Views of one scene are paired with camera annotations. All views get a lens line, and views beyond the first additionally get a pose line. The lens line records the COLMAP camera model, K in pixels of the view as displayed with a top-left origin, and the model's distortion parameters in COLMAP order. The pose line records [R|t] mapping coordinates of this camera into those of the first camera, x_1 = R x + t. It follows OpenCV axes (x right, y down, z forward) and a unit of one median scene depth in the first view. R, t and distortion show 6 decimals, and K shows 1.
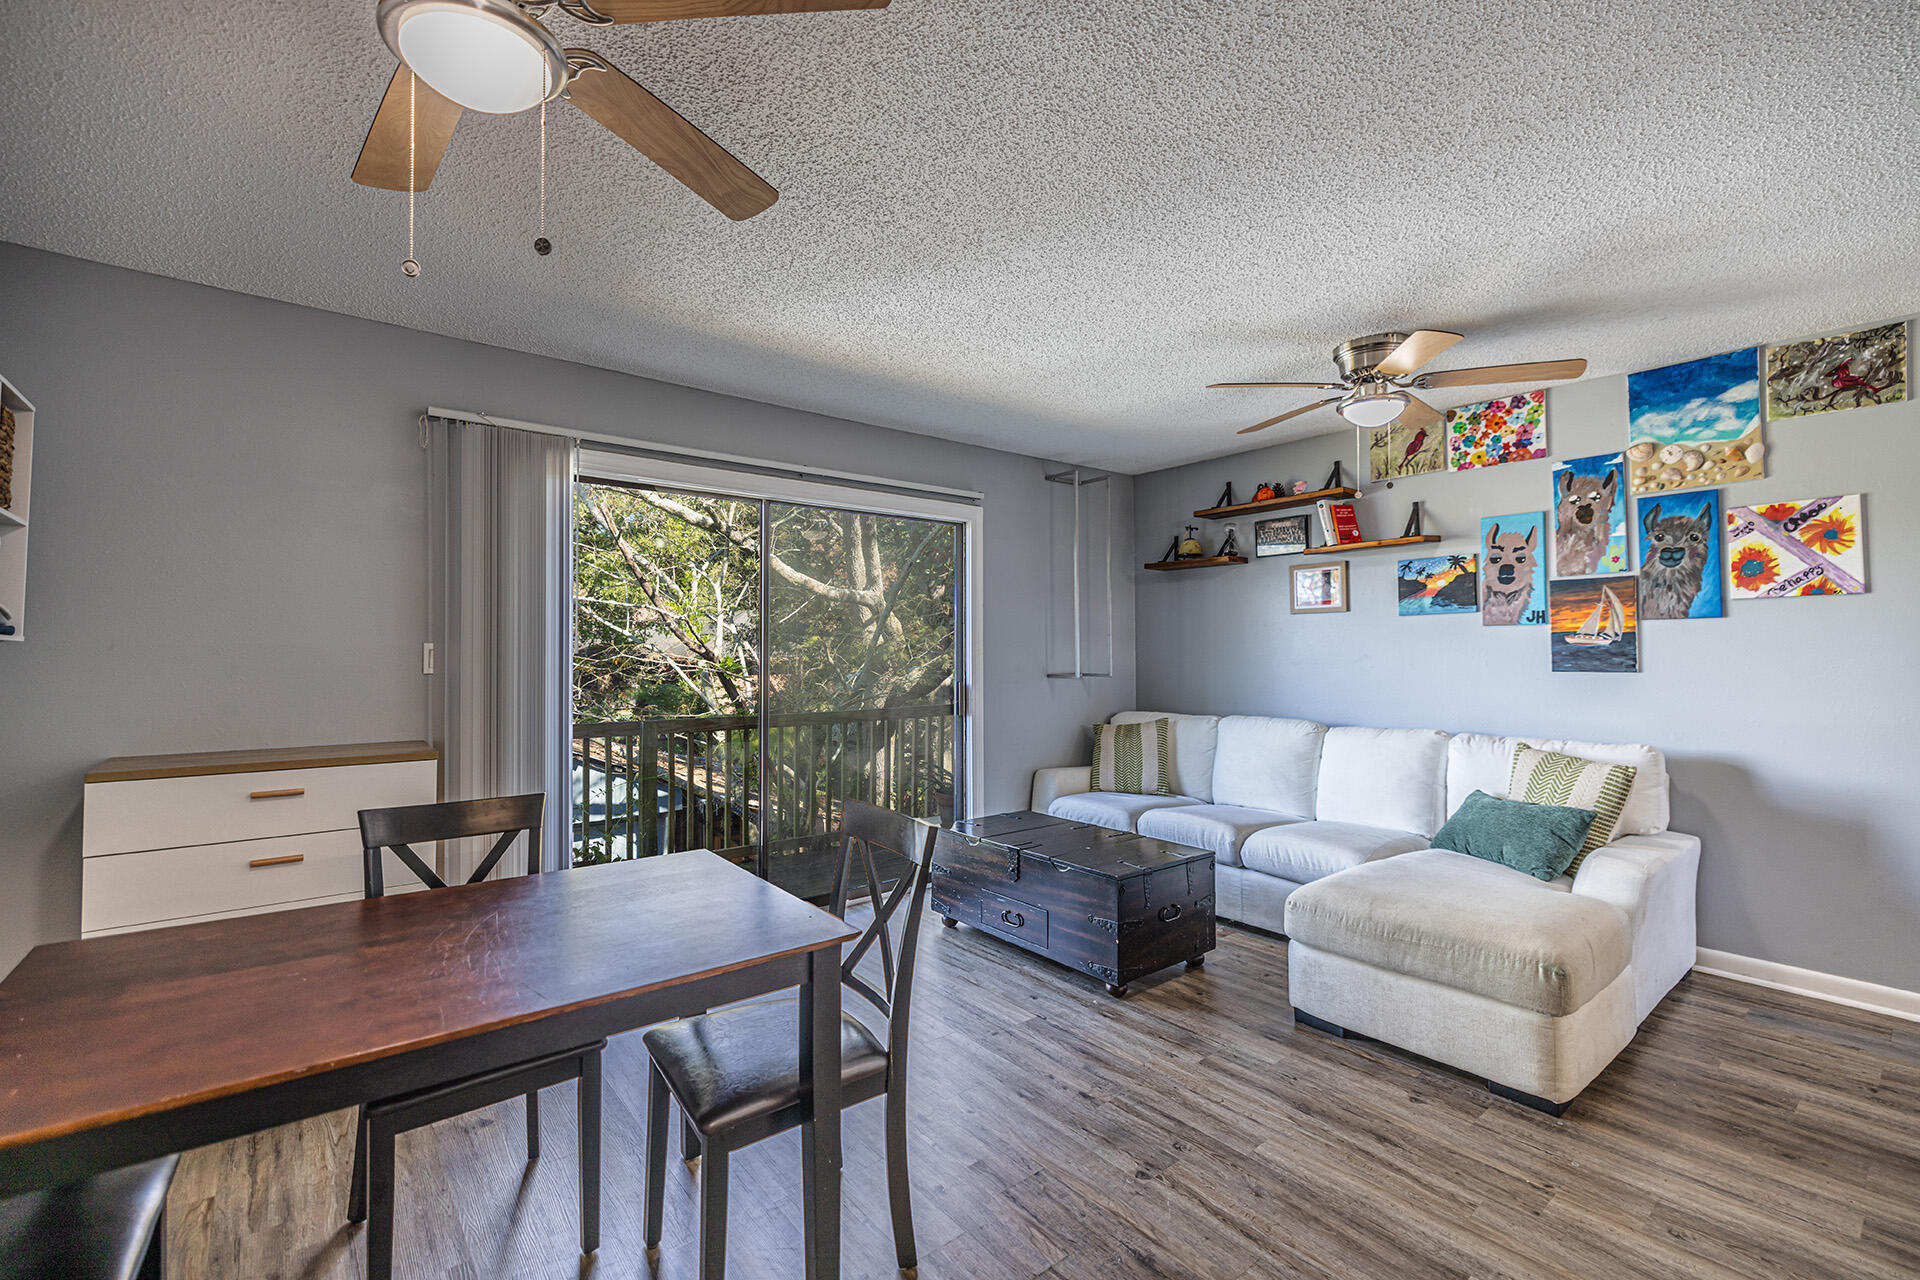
lens RADIAL K [[817.0, 0, 959.1], [0, 817.0, 629.1], [0, 0, 1]] dist [-0.008823, 0.000062]
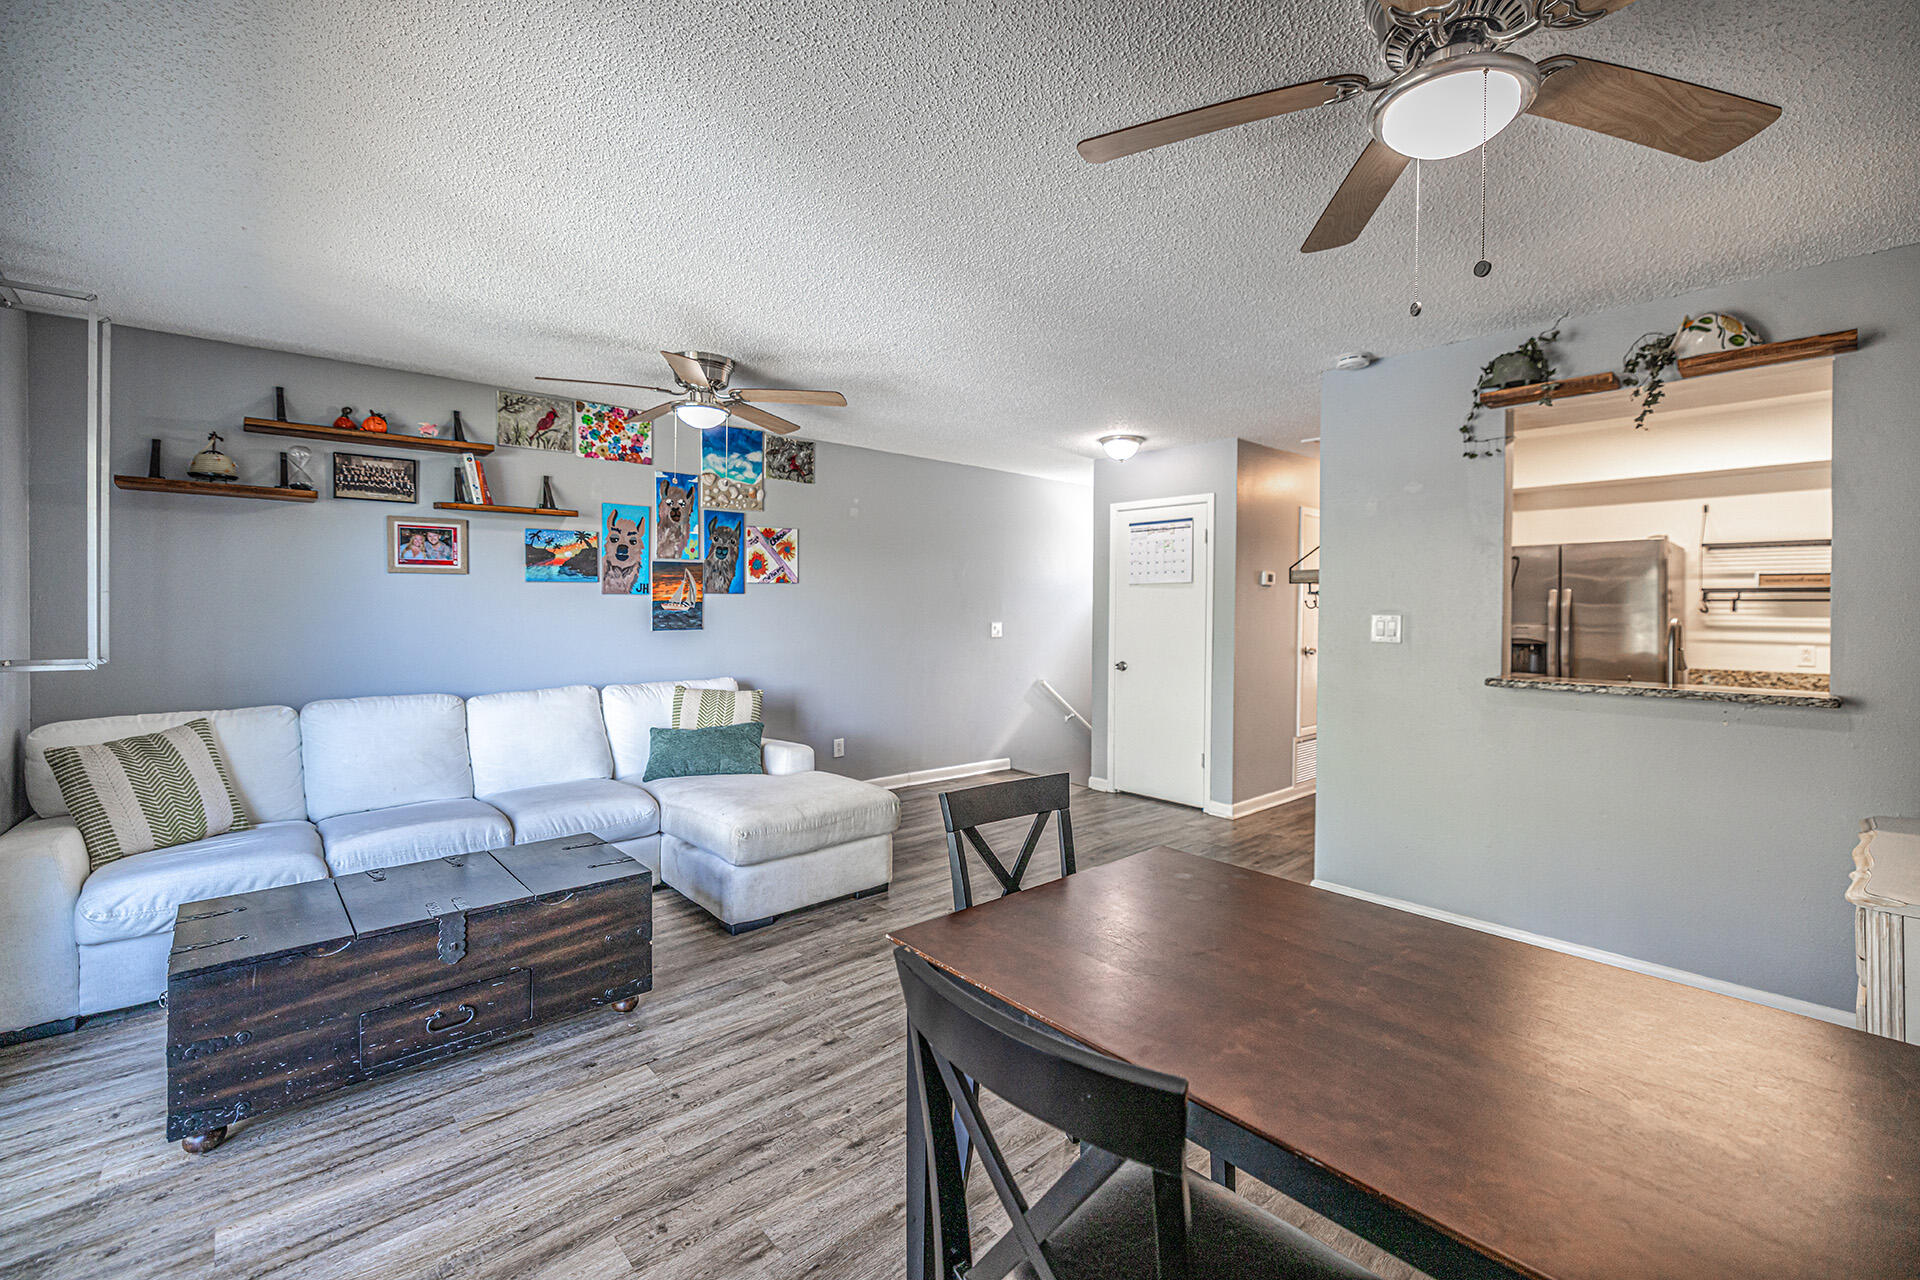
lens RADIAL K [[808.2, 0, 934.2], [0, 808.2, 609.8], [0, 0, 1]] dist [-0.007362, -0.000055]
pose [[-0.043374, -0.007588, 0.999030, -0.622715], [-0.032598, 0.999449, 0.006176, -0.004278], [-0.998527, -0.032298, -0.043597, 0.638807]]
